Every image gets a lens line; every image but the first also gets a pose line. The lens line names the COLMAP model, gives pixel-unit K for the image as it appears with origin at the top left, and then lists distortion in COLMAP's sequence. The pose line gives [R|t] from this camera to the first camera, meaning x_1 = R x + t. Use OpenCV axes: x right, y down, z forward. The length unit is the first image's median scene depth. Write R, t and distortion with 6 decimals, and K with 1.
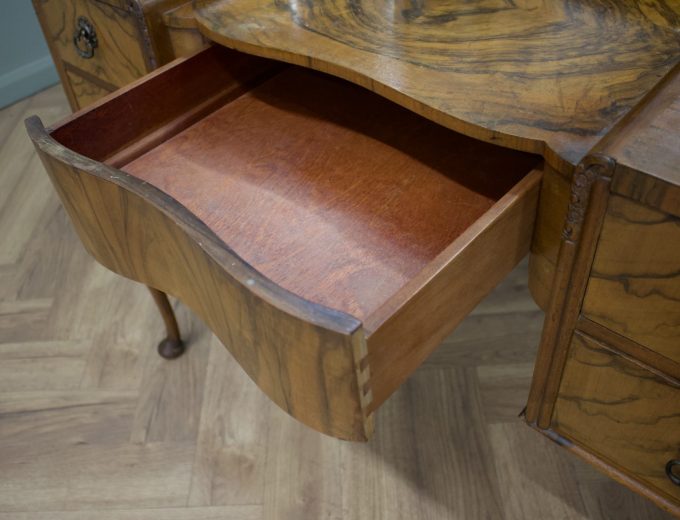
lens RADIAL K [[654.3, 0, 335.3], [0, 654.3, 265.2], [0, 0, 1]] dist [-0.108899, 0.000000]
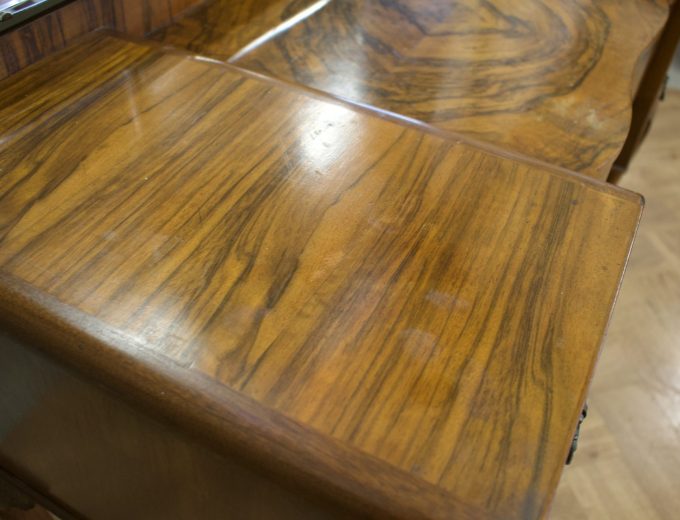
lens RADIAL K [[654.3, 0, 339.1], [0, 654.3, 261.2], [0, 0, 1]] dist [-0.108899, 0.000000]
pose [[-0.249882, -0.631275, 0.734201, -0.409574], [0.647386, 0.454935, 0.611494, -0.535184], [-0.720035, 0.628113, 0.294999, 0.587756]]
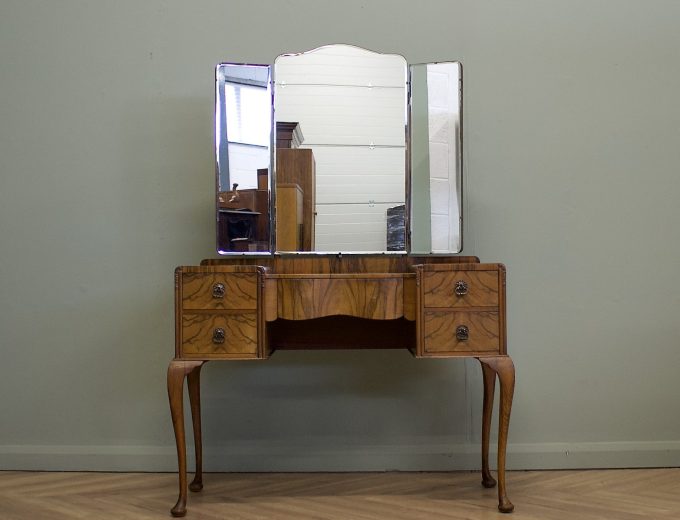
lens RADIAL K [[1164.0, 0, 341.9], [0, 1164.0, 260.4], [0, 0, 1]] dist [-0.084565, 0.000000]
pose [[0.733794, 0.083984, 0.674161, -2.103457], [0.426723, 0.715176, -0.553562, 1.557893], [-0.528634, 0.693880, 0.488954, -1.086191]]
